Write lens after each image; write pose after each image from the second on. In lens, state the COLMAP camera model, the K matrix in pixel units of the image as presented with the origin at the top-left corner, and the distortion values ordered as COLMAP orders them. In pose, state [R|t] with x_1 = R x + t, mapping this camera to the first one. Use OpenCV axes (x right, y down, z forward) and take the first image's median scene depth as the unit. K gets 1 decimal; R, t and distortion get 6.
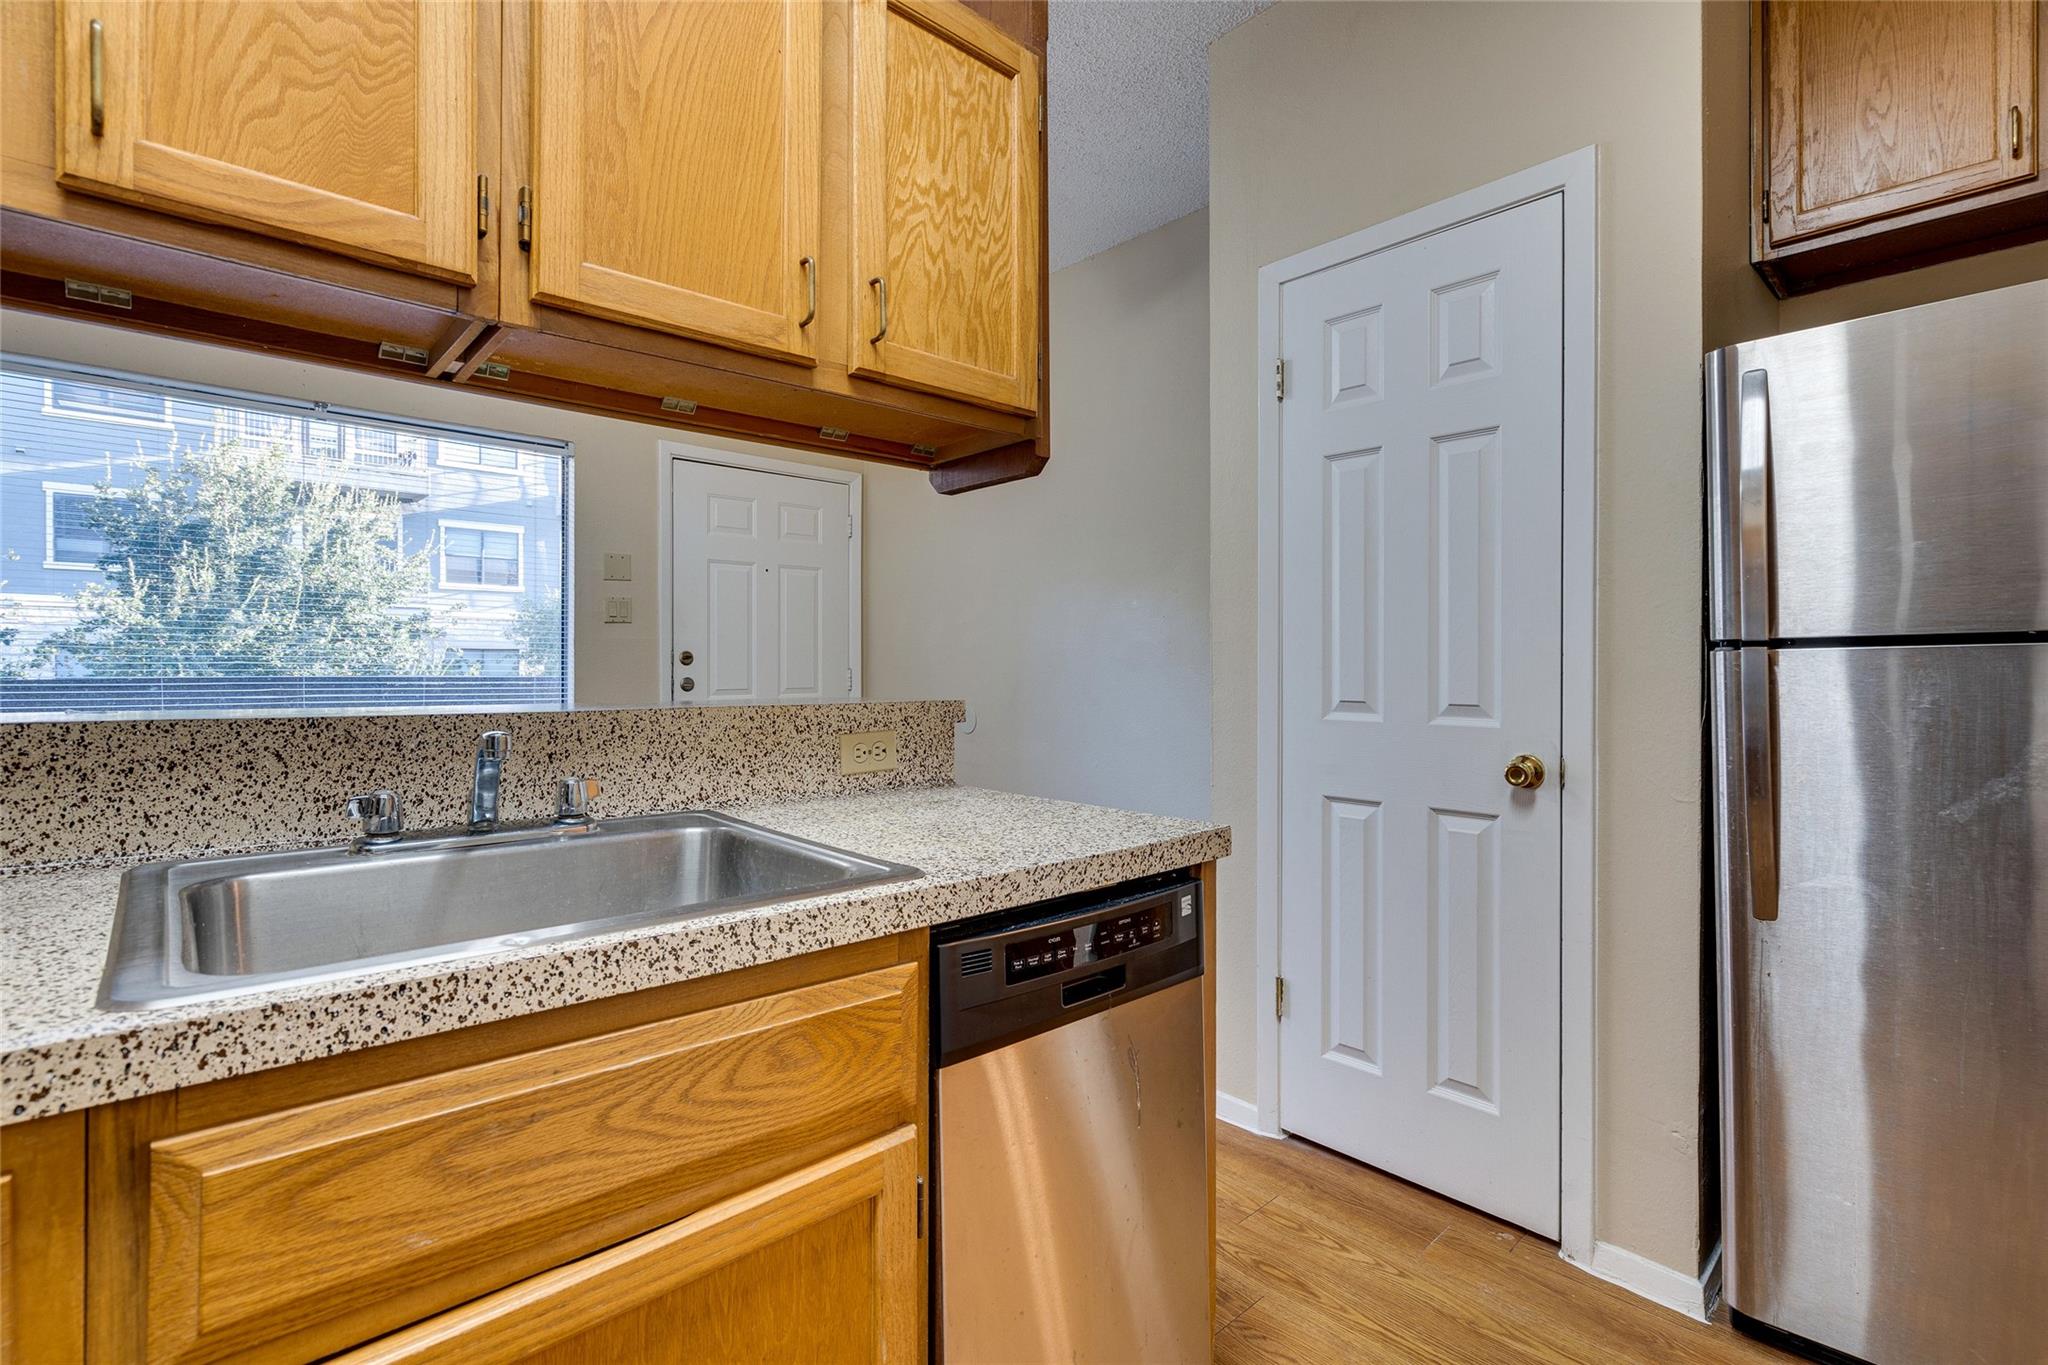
lens RADIAL K [[927.3, 0, 1035.3], [0, 927.3, 669.4], [0, 0, 1]] dist [-0.003559, 0.000111]
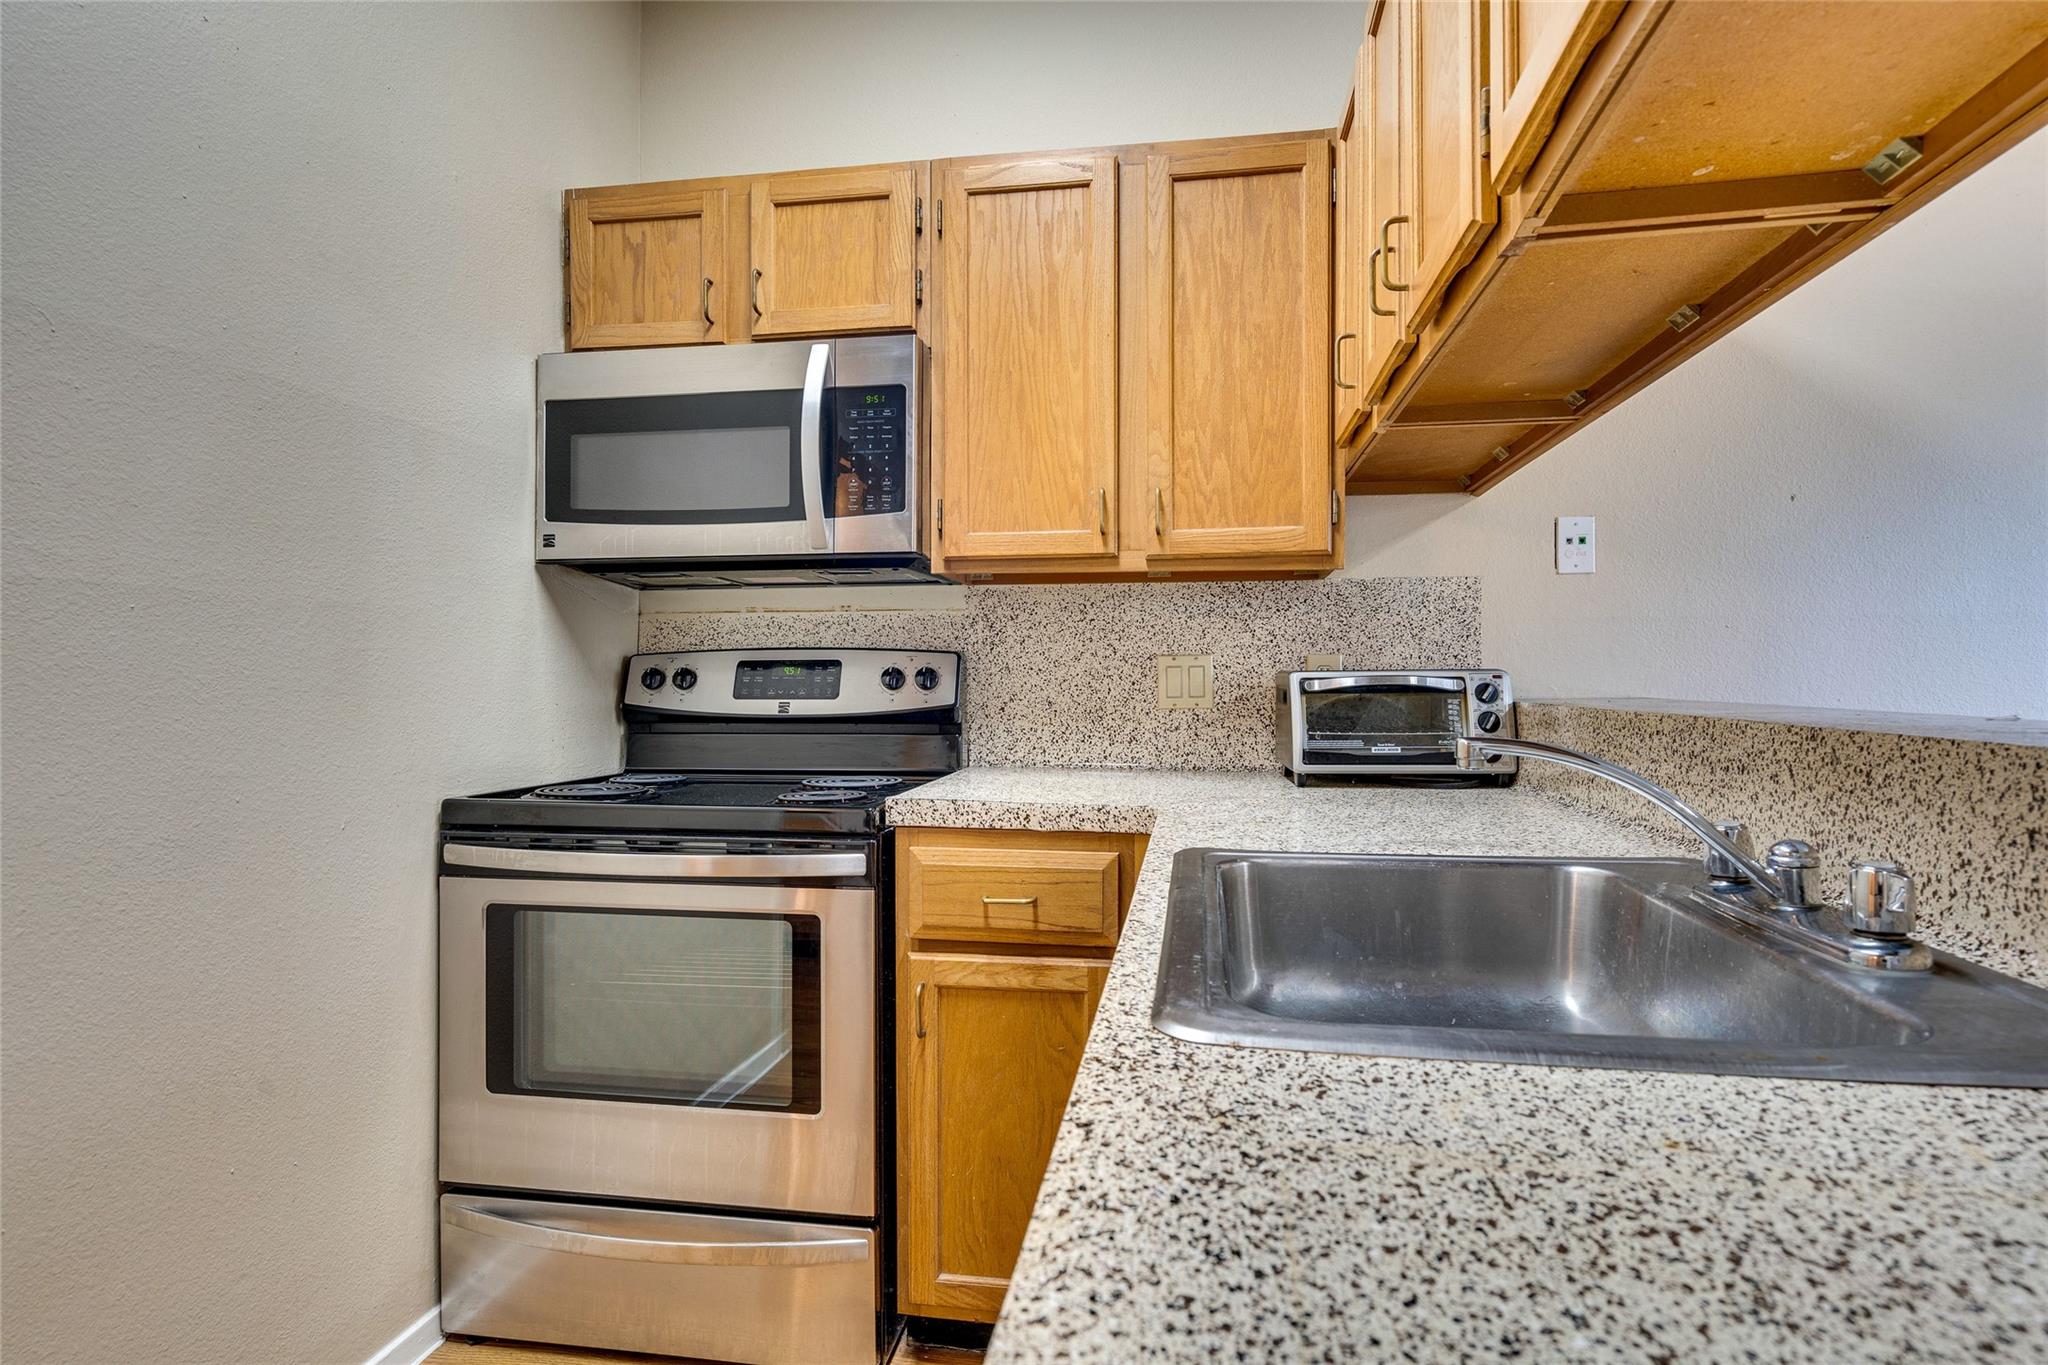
lens RADIAL K [[1055.3, 0, 1025.9], [0, 1055.3, 689.2], [0, 0, 1]] dist [-0.000140, 0.000284]
pose [[-0.792901, 0.002361, -0.609347, 0.192723], [-0.002839, 0.999967, 0.007569, 0.009904], [0.609345, 0.007732, -0.792868, 0.871491]]
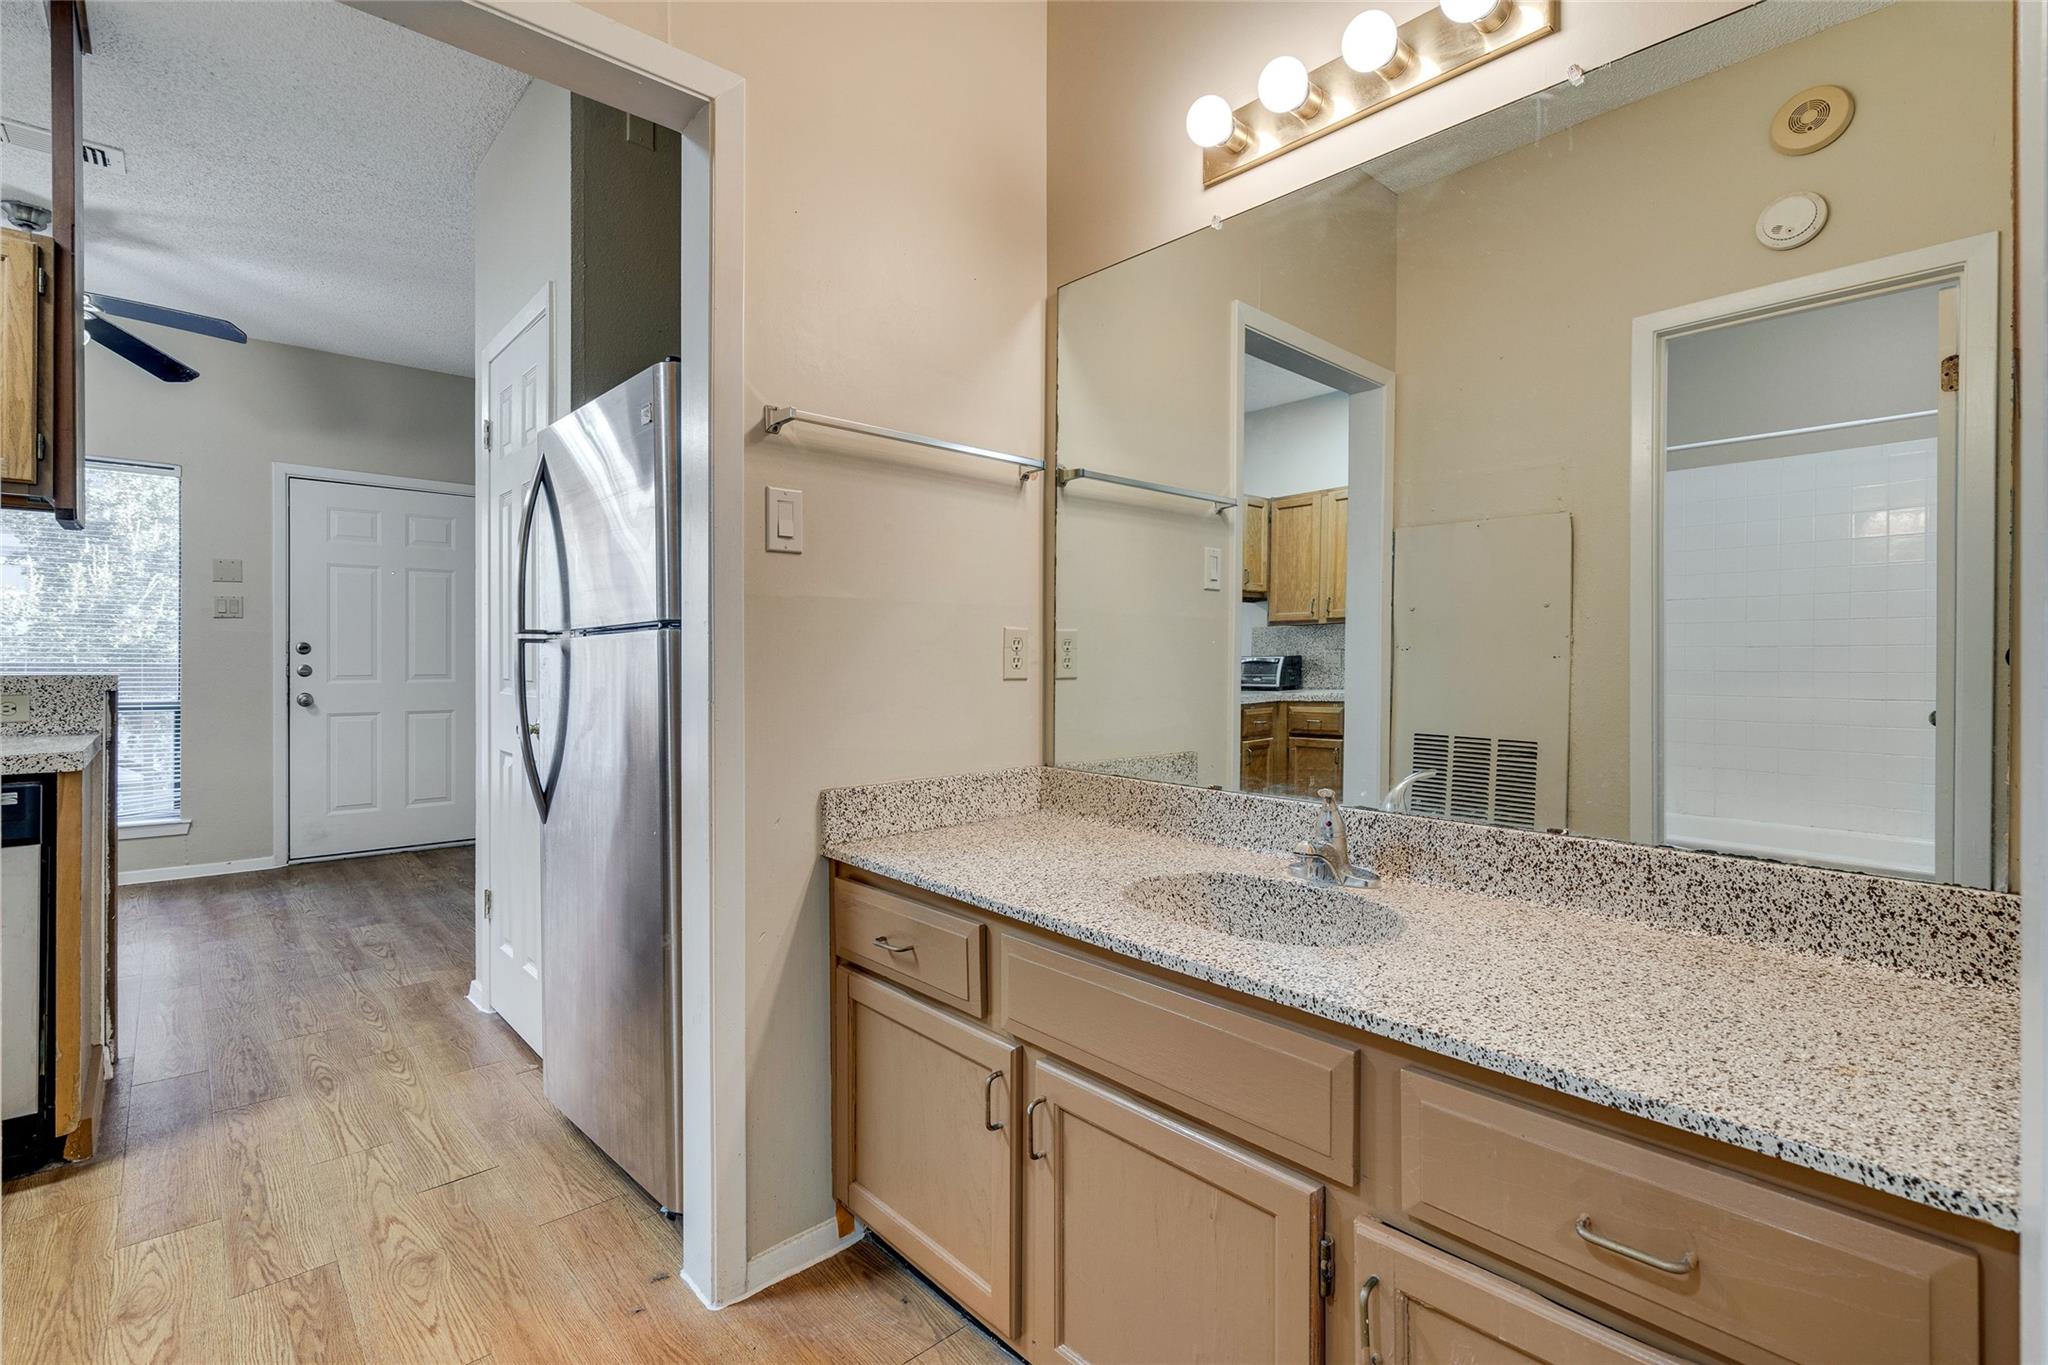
lens RADIAL K [[935.5, 0, 1032.4], [0, 935.5, 658.2], [0, 0, 1]] dist [-0.003316, 0.000400]
pose [[0.999943, 0.001485, -0.010542, 1.443142], [-0.001549, 0.999981, -0.006042, 0.015350], [0.010533, 0.006058, 0.999926, -0.437050]]
